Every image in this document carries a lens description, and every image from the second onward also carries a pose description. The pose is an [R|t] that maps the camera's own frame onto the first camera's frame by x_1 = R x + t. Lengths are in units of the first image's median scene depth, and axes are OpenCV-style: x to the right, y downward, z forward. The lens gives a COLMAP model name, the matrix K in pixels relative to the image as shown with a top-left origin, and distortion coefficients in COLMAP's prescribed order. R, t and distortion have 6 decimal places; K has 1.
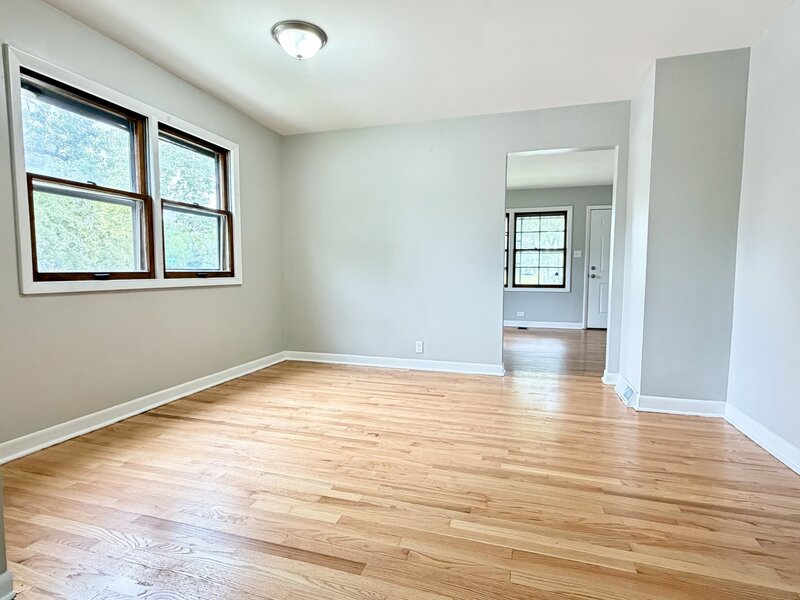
lens RADIAL K [[418.3, 0, 400.0], [0, 418.3, 300.0], [0, 0, 1]] dist [0.000669, 0.000024]
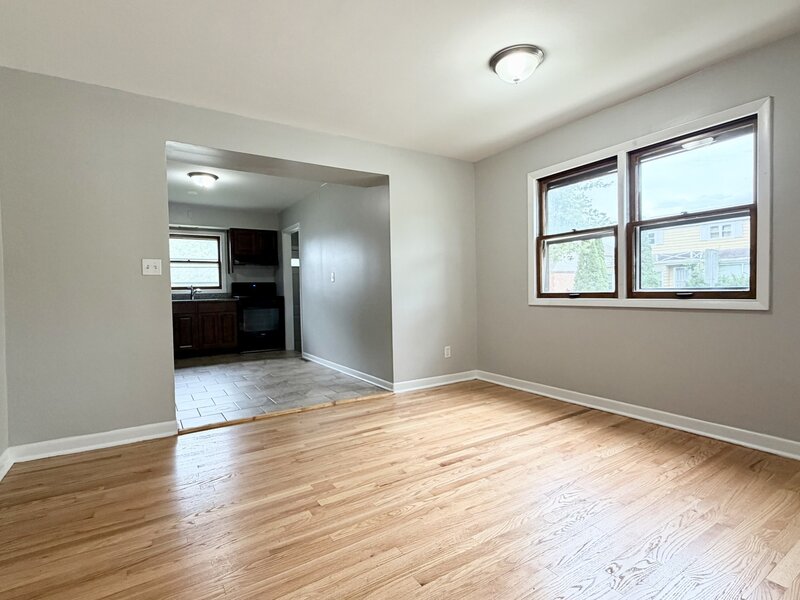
lens RADIAL K [[398.5, 0, 400.0], [0, 398.5, 300.0], [0, 0, 1]] dist [0.001875, 0.000234]
pose [[-0.644893, 0.027702, -0.763771, 0.665223], [-0.036981, 0.997041, 0.067388, -0.108751], [0.763378, 0.071704, -0.641960, 1.398696]]
